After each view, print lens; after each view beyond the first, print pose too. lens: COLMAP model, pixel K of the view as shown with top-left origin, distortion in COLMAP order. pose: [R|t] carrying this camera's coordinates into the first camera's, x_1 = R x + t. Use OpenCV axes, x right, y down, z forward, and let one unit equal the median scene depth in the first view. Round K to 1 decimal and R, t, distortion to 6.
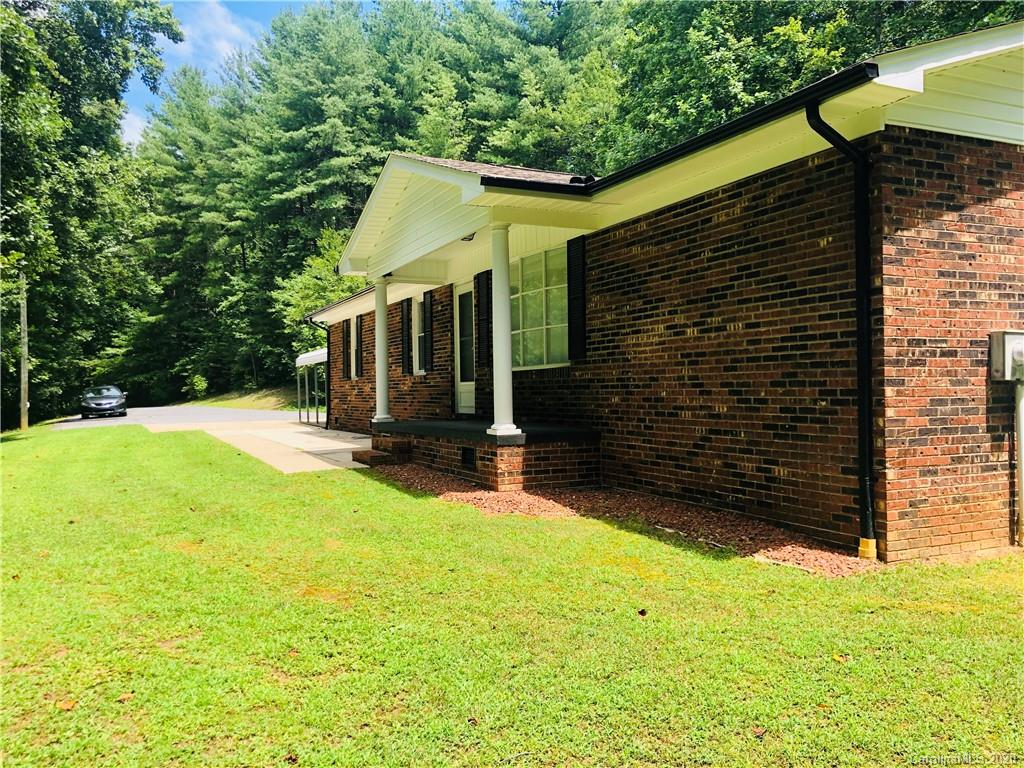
lens RADIAL K [[846.9, 0, 507.2], [0, 846.9, 385.2], [0, 0, 1]] dist [0.009727, -0.002850]
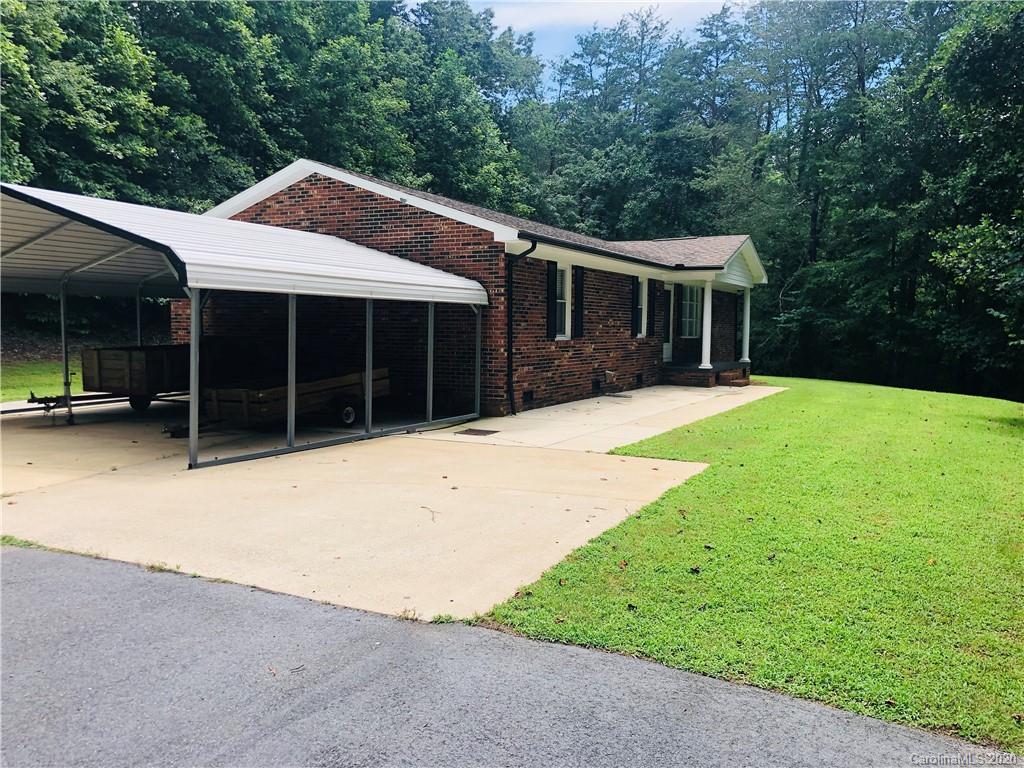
lens RADIAL K [[846.9, 0, 513.2], [0, 846.9, 388.3], [0, 0, 1]] dist [0.009727, -0.002850]
pose [[-0.622061, -0.052825, 0.781185, -1.772893], [-0.010563, 0.998197, 0.059088, -0.015913], [-0.782898, 0.028505, -0.621497, 3.443588]]
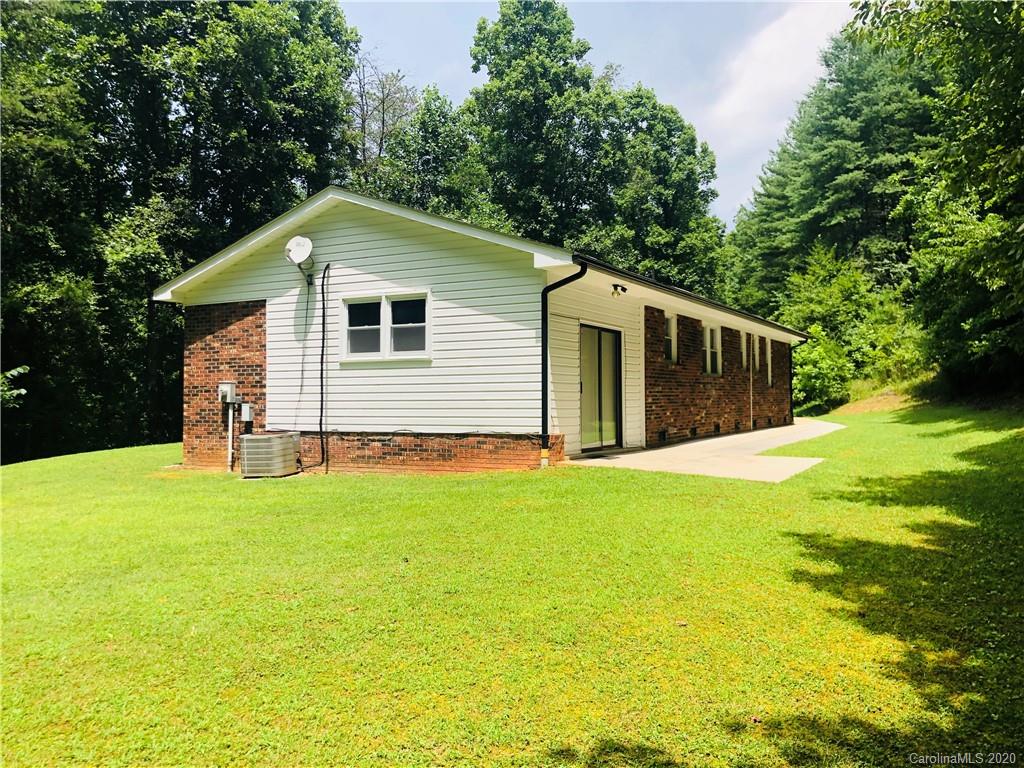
lens RADIAL K [[846.9, 0, 514.8], [0, 846.9, 384.8], [0, 0, 1]] dist [0.009727, -0.002850]
pose [[0.576738, 0.001444, -0.816928, 2.213393], [0.003555, 0.999985, 0.004277, -0.045646], [0.816922, -0.005371, 0.576724, 0.203960]]
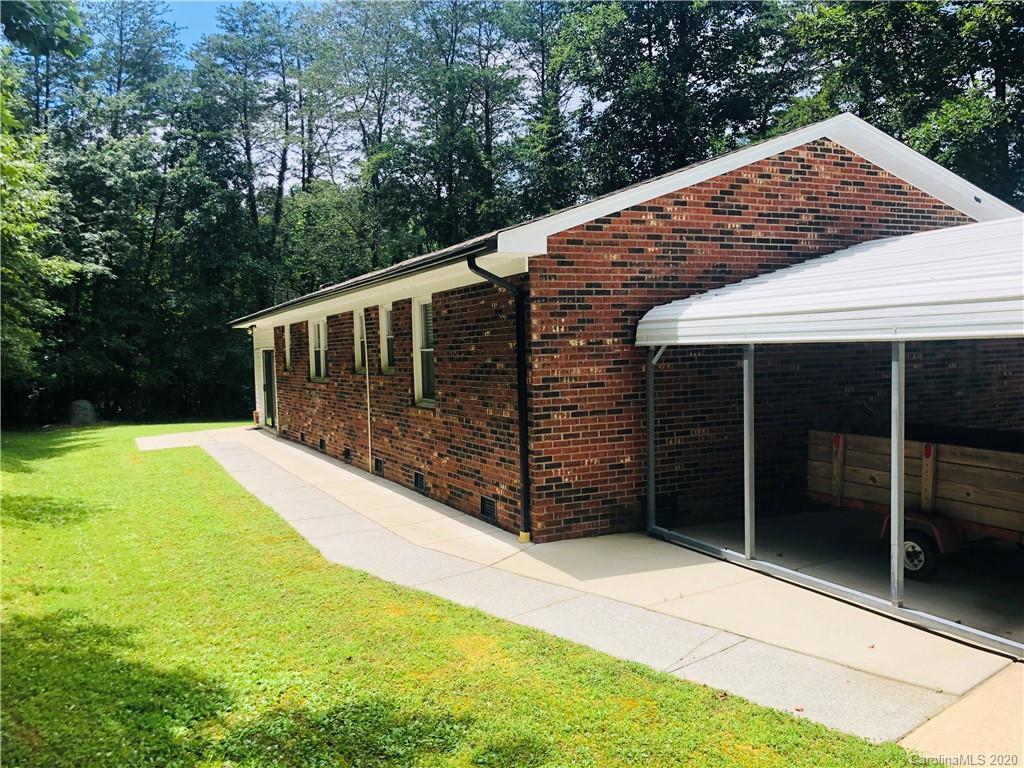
lens RADIAL K [[846.9, 0, 515.0], [0, 846.9, 382.2], [0, 0, 1]] dist [0.009727, -0.002850]
pose [[-0.999031, 0.043521, -0.006549, 0.293420], [0.043341, 0.998733, 0.025561, -0.083773], [0.007654, 0.025252, -0.999652, 3.758799]]
